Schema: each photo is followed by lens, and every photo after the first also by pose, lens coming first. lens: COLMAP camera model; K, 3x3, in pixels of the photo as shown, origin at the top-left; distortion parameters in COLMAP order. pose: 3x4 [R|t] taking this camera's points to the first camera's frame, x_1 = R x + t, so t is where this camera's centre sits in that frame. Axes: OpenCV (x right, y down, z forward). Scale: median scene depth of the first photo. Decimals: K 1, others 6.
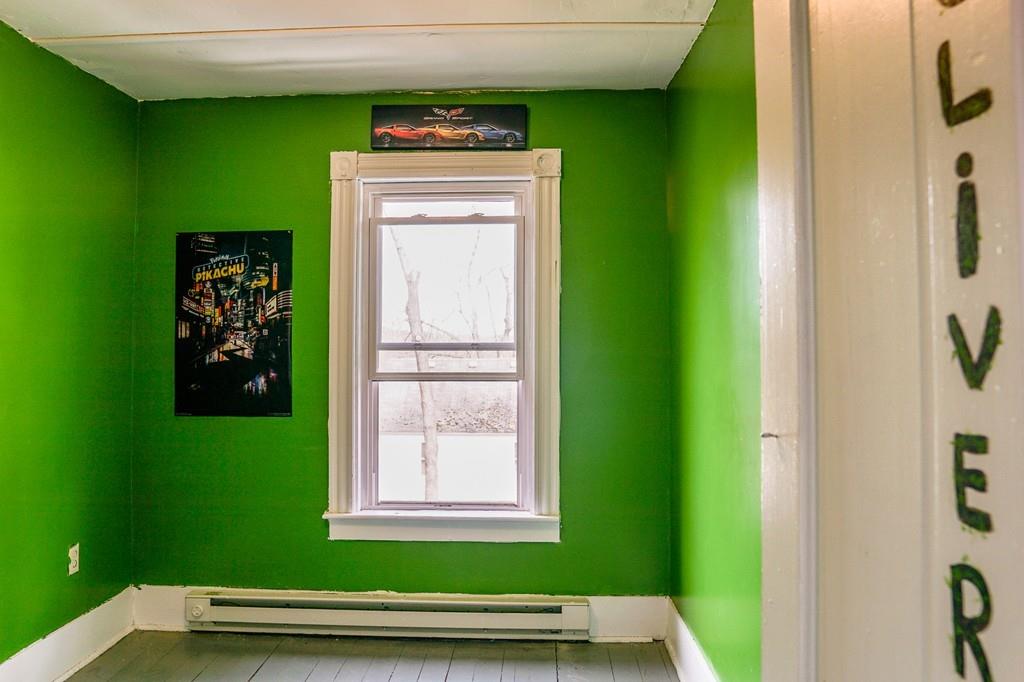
lens RADIAL K [[772.0, 0, 510.6], [0, 772.0, 312.3], [0, 0, 1]] dist [-0.055454, 0.086933]
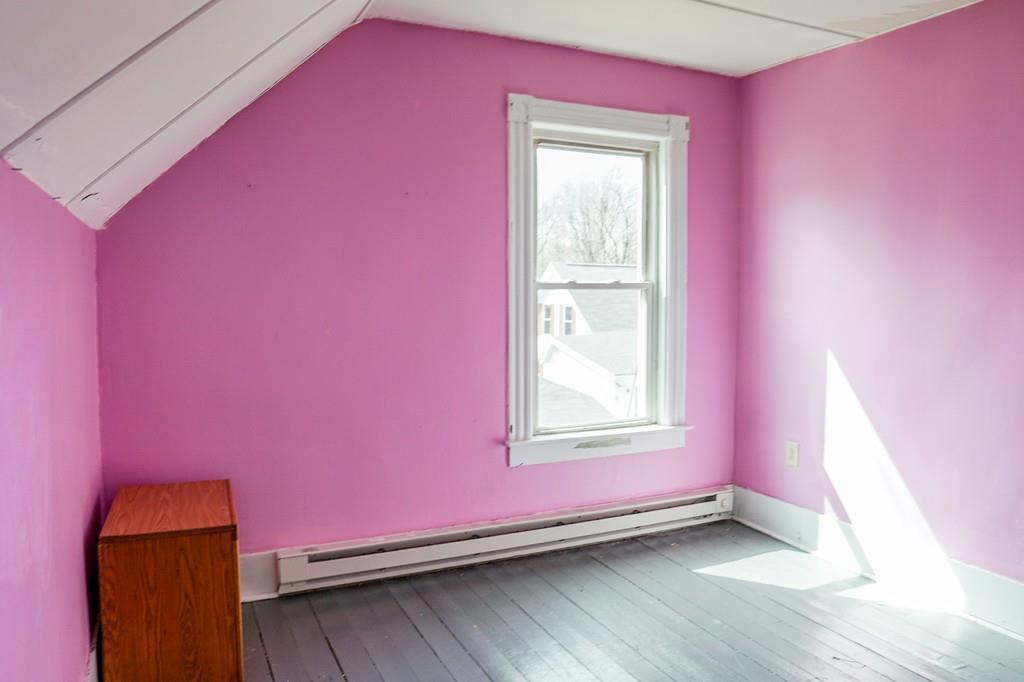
lens RADIAL K [[788.6, 0, 506.1], [0, 788.6, 335.0], [0, 0, 1]] dist [-0.110634, 0.096055]
pose [[0.864319, -0.030772, 0.502001, -0.752087], [-0.020185, 0.995200, 0.095758, 0.008519], [-0.502538, -0.092899, 0.859549, 0.092580]]
